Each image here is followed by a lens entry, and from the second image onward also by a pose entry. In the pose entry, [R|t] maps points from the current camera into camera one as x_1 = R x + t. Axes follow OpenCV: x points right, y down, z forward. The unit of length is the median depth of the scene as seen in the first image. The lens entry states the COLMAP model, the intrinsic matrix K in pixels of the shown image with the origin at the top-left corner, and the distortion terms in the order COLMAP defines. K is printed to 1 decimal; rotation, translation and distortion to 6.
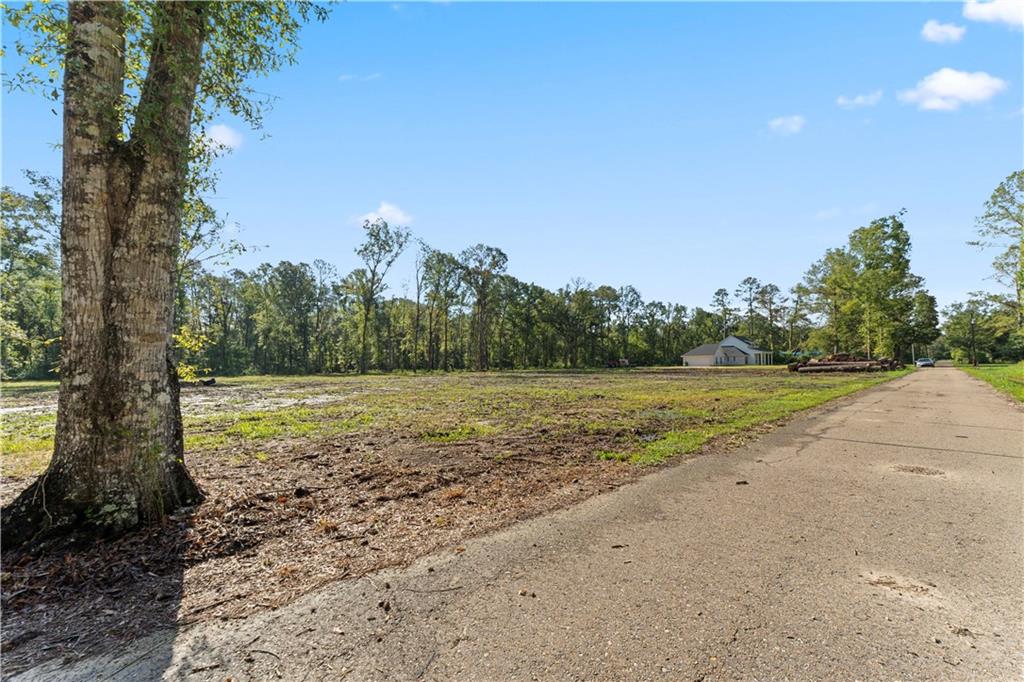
lens RADIAL K [[405.1, 0, 505.1], [0, 405.1, 347.6], [0, 0, 1]] dist [-0.001687, -0.000177]
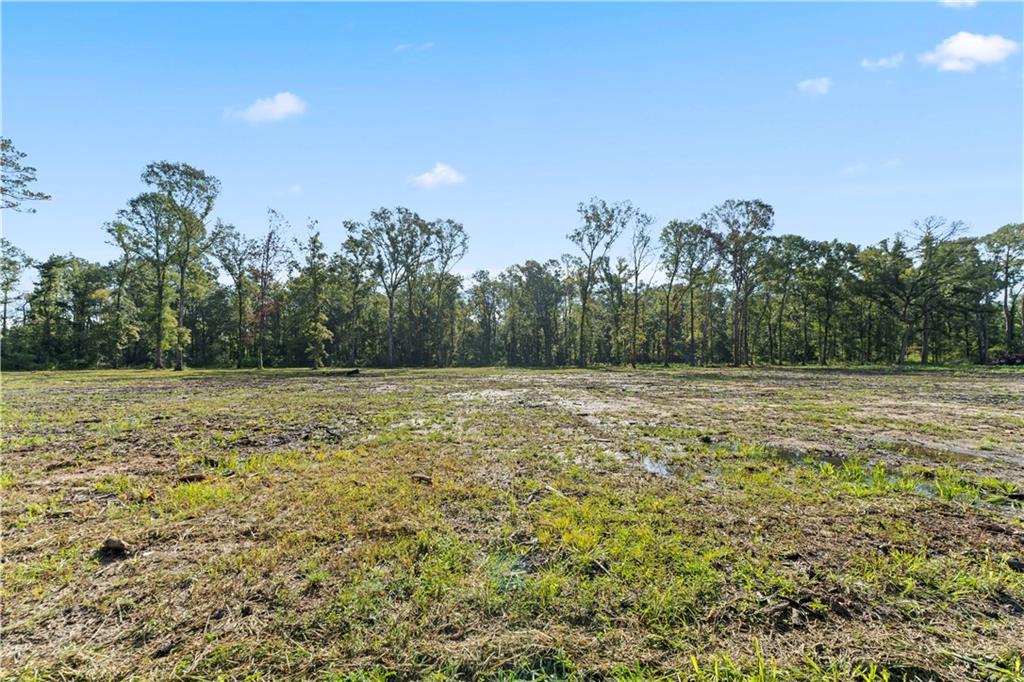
lens RADIAL K [[405.1, 0, 521.8], [0, 405.1, 342.7], [0, 0, 1]] dist [-0.001687, -0.000177]
pose [[0.764789, -0.018524, -0.644014, 0.135147], [0.022315, 0.999748, -0.002257, 0.006780], [0.643894, -0.012646, 0.765010, 0.173211]]
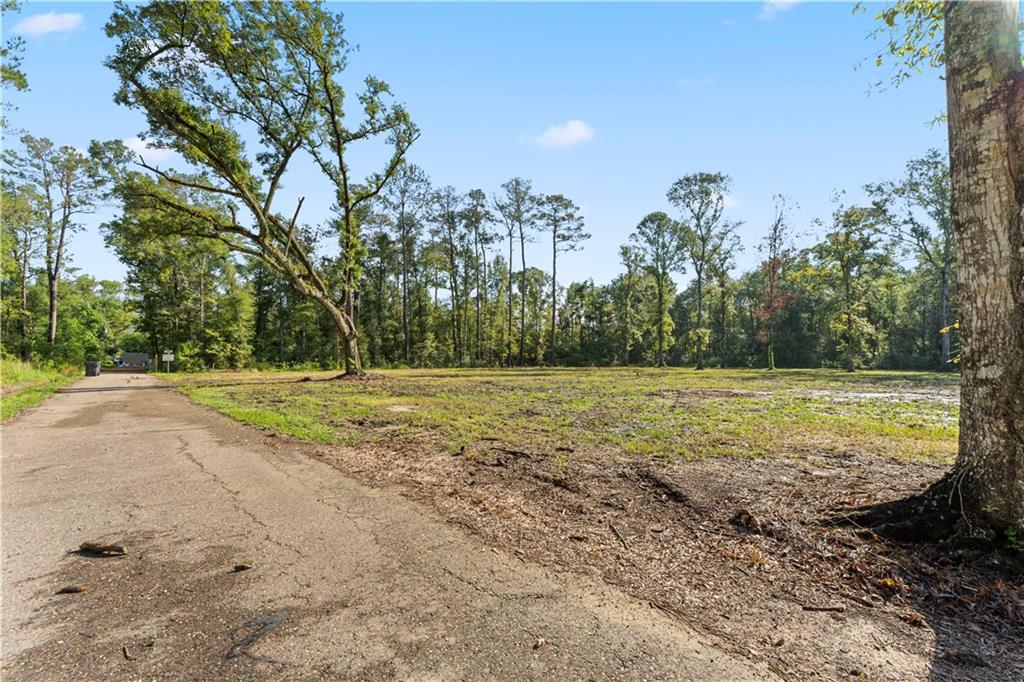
lens RADIAL K [[405.1, 0, 508.5], [0, 405.1, 346.4], [0, 0, 1]] dist [-0.001687, -0.000177]
pose [[-0.025277, -0.020543, -0.999469, -0.016659], [0.039163, 0.999001, -0.021524, 0.000375], [0.998913, -0.039686, -0.024447, 0.001721]]
